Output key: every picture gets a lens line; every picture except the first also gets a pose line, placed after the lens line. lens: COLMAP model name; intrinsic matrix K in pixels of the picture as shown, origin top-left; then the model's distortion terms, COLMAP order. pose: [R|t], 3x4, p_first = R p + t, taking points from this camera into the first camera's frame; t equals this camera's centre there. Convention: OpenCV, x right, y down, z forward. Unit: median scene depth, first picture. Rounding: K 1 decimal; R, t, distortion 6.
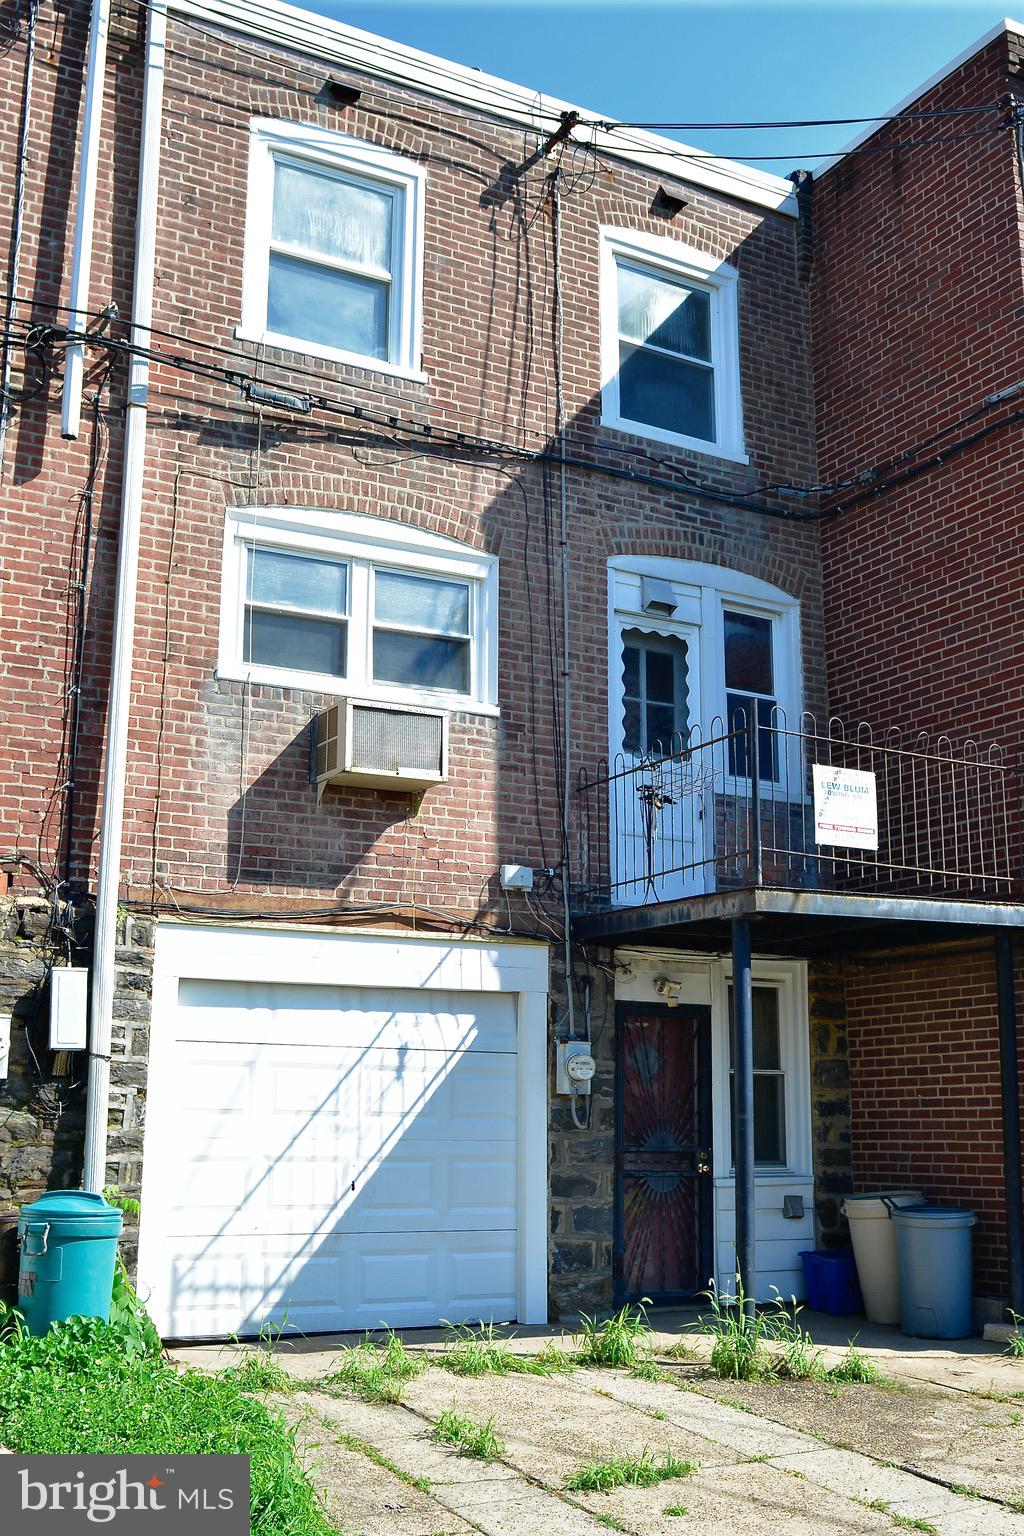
lens RADIAL K [[1589.0, 0, 512.0], [0, 1589.0, 768.0], [0, 0, 1]] dist [-0.048025, -0.007066]
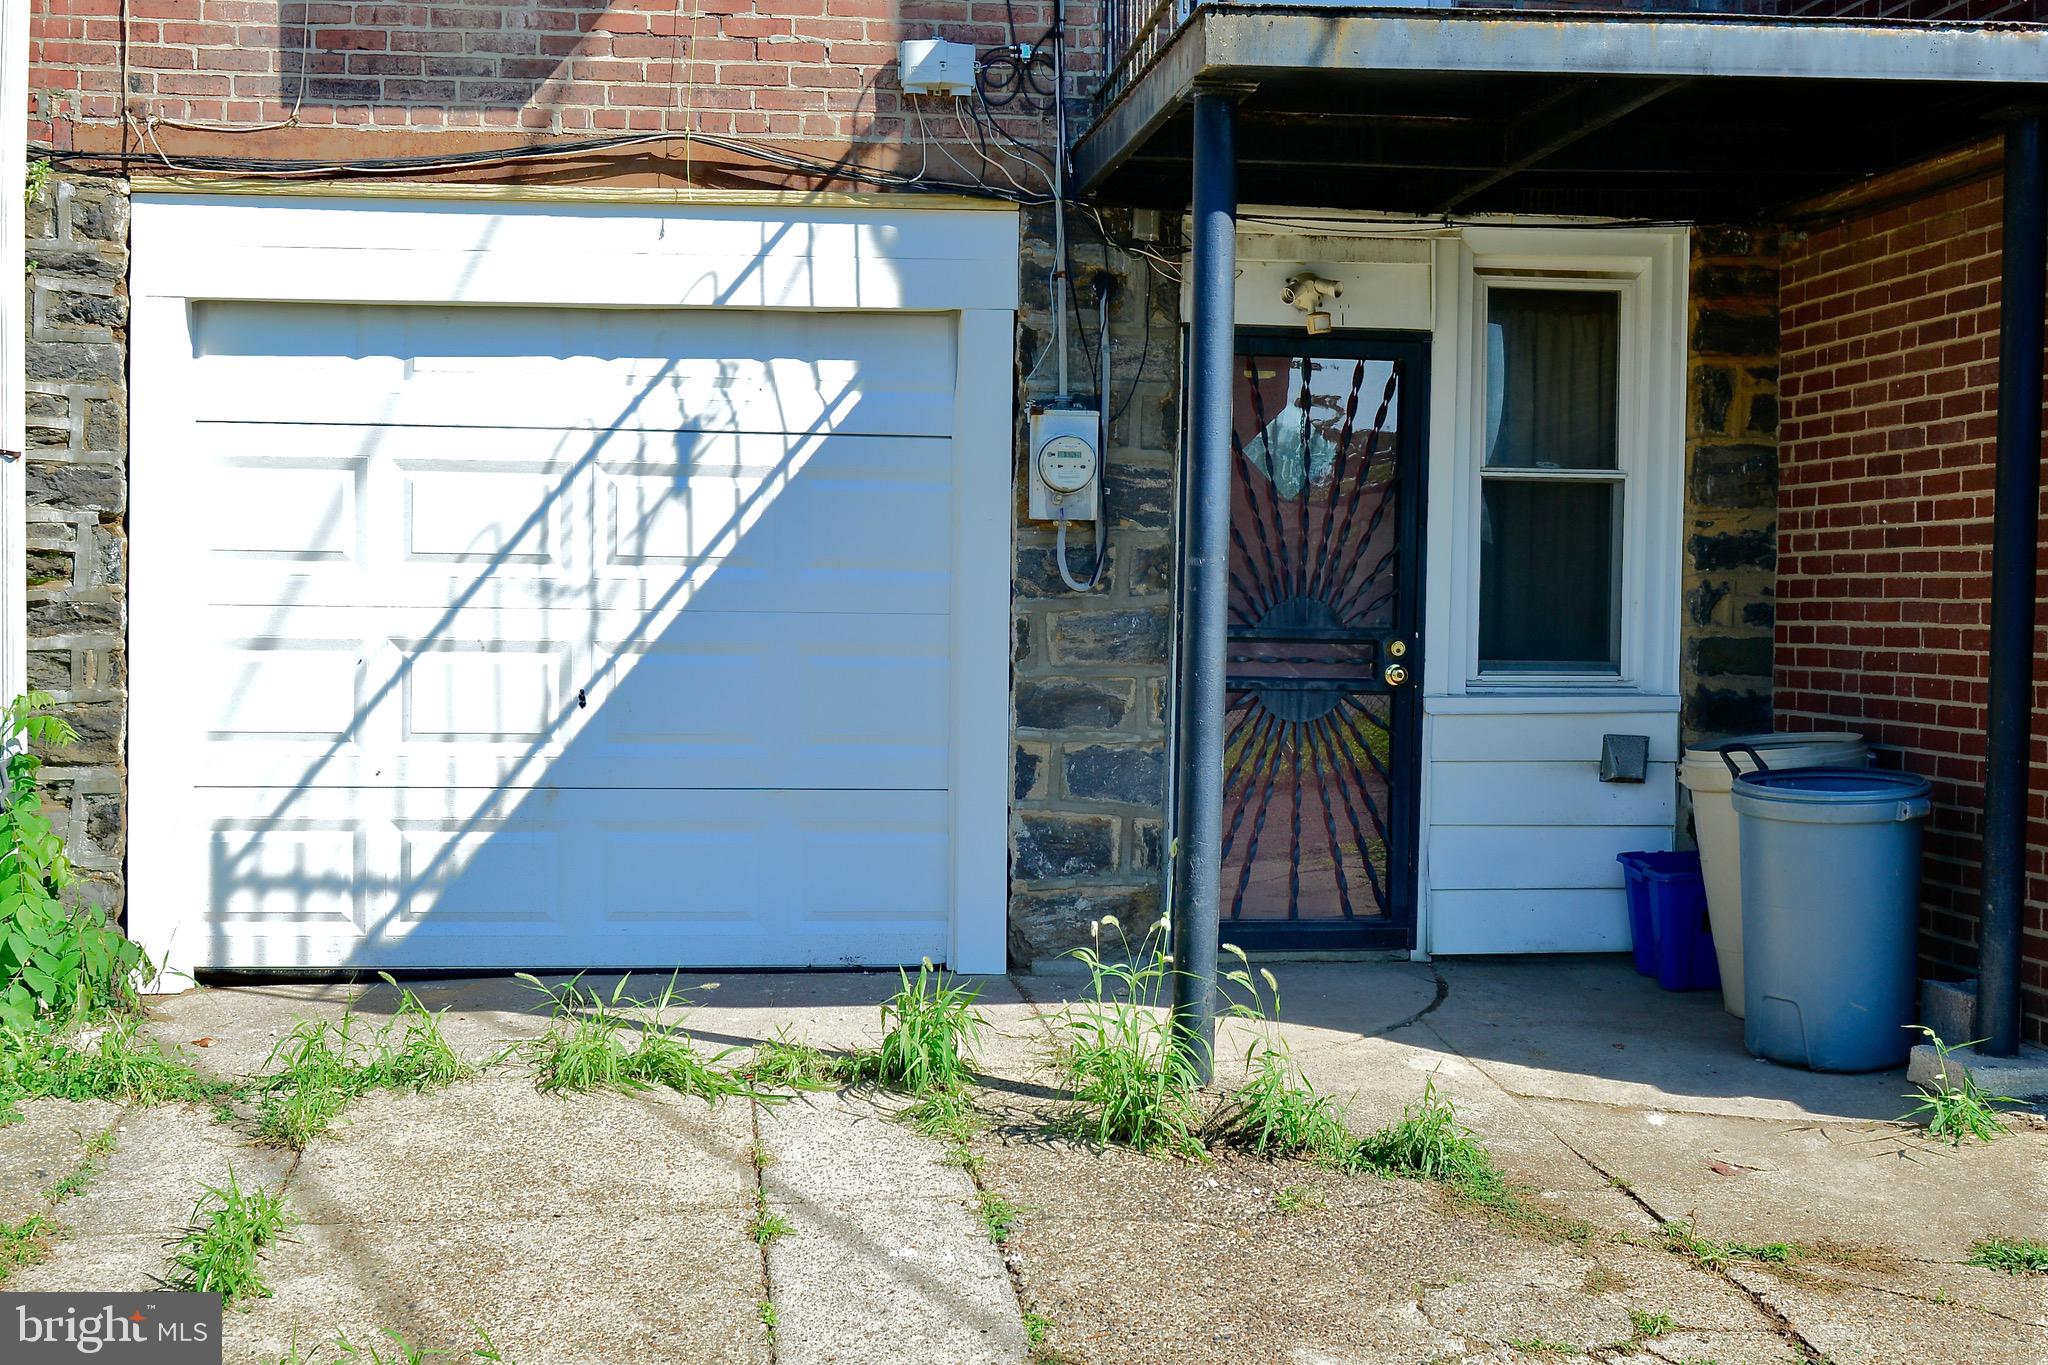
lens RADIAL K [[2390.7, 0, 1024.0], [0, 2390.7, 682.5], [0, 0, 1]] dist [-0.023374, 0.004177]
pose [[0.931719, 0.015037, -0.362868, 0.294915], [0.076711, 0.968451, 0.237102, 0.082432], [0.354985, -0.248748, 0.901171, 0.337939]]
